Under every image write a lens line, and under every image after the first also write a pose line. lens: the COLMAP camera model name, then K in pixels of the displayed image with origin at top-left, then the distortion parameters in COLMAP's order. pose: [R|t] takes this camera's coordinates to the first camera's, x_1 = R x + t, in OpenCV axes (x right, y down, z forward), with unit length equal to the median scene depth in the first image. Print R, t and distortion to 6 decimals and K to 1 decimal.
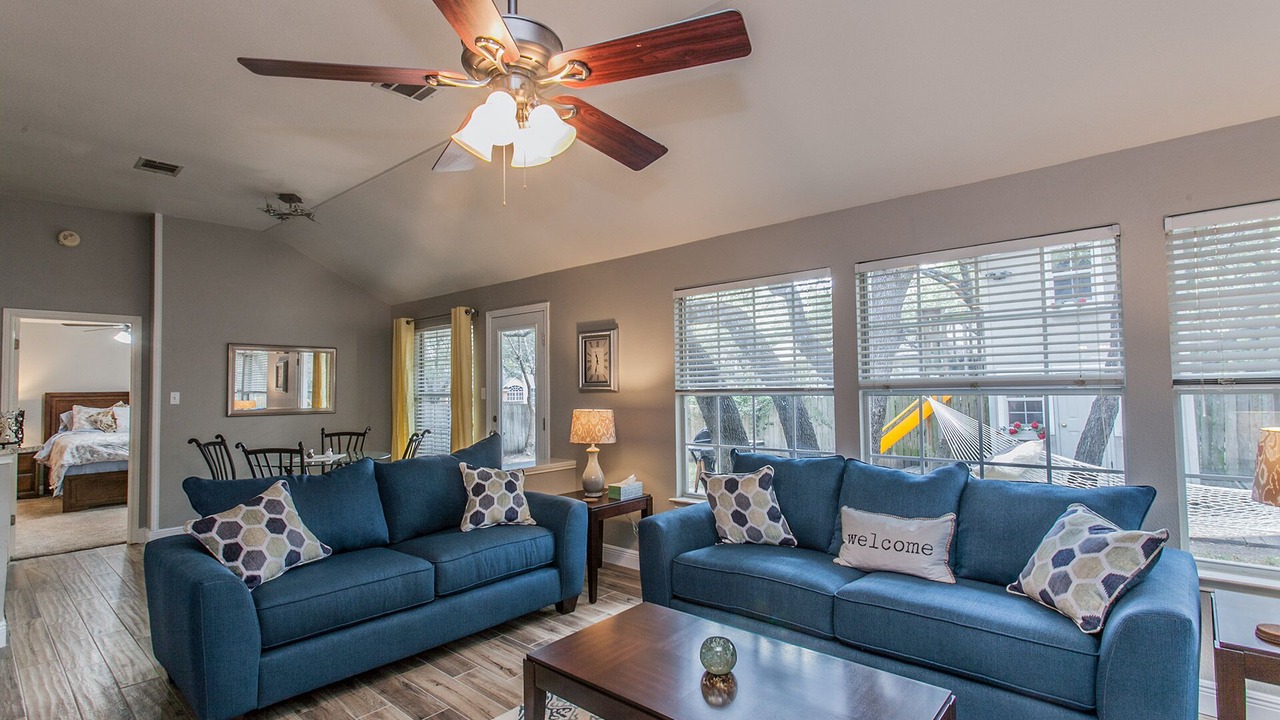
lens RADIAL K [[598.1, 0, 646.3], [0, 598.1, 362.7], [0, 0, 1]] dist [0.001841, 0.000463]
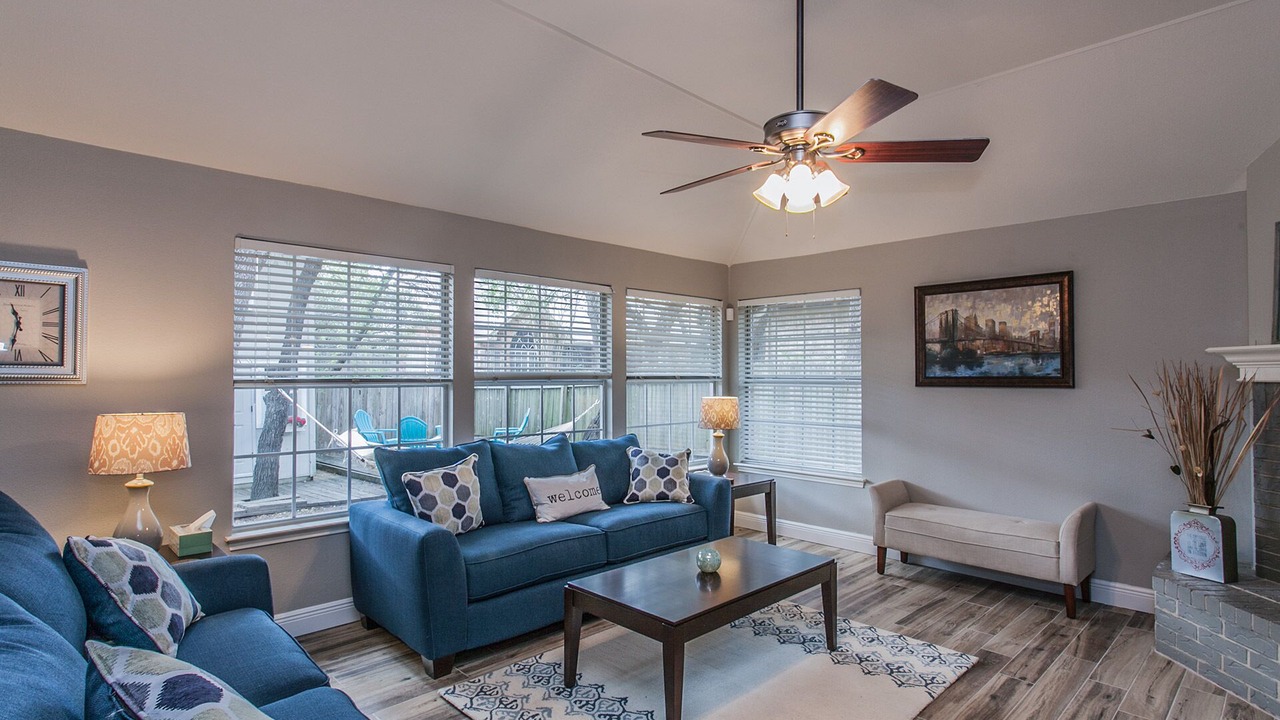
lens RADIAL K [[598.1, 0, 646.3], [0, 598.1, 362.7], [0, 0, 1]] dist [0.001841, 0.000463]
pose [[0.108503, 0.041587, 0.993226, -1.213607], [-0.039355, 0.998521, -0.037509, 0.067270], [-0.993317, -0.035019, 0.109979, 0.925467]]
